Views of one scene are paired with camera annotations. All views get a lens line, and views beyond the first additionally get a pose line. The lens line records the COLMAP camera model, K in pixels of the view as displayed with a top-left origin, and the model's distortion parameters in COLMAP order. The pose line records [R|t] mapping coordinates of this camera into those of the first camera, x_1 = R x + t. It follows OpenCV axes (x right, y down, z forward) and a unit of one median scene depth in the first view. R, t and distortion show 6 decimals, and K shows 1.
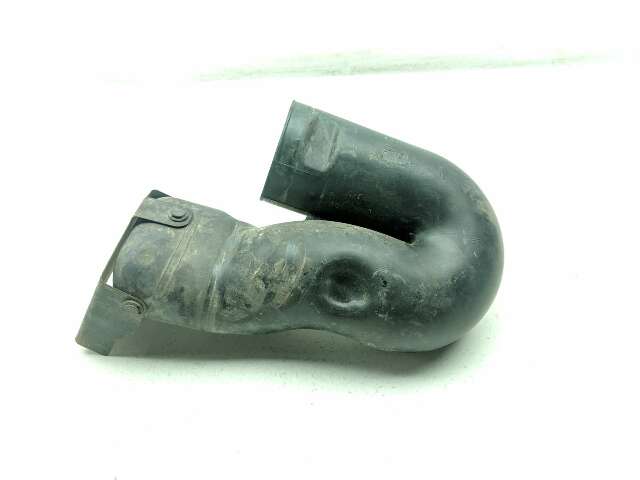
lens RADIAL K [[560.7, 0, 320.0], [0, 560.7, 240.0], [0, 0, 1]] dist [0.042366, -0.009675]
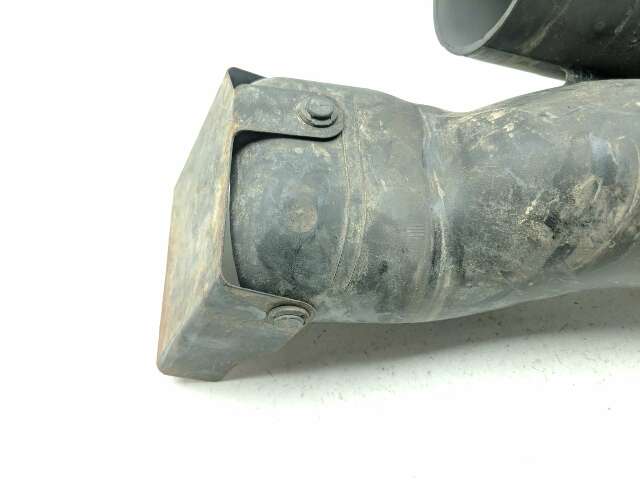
lens RADIAL K [[560.7, 0, 320.0], [0, 560.7, 240.0], [0, 0, 1]] dist [0.042366, -0.009675]
pose [[0.983810, -0.166009, 0.067519, -0.328347], [0.143705, 0.955863, 0.256270, -0.069440], [-0.107082, -0.242418, 0.964244, 0.532345]]
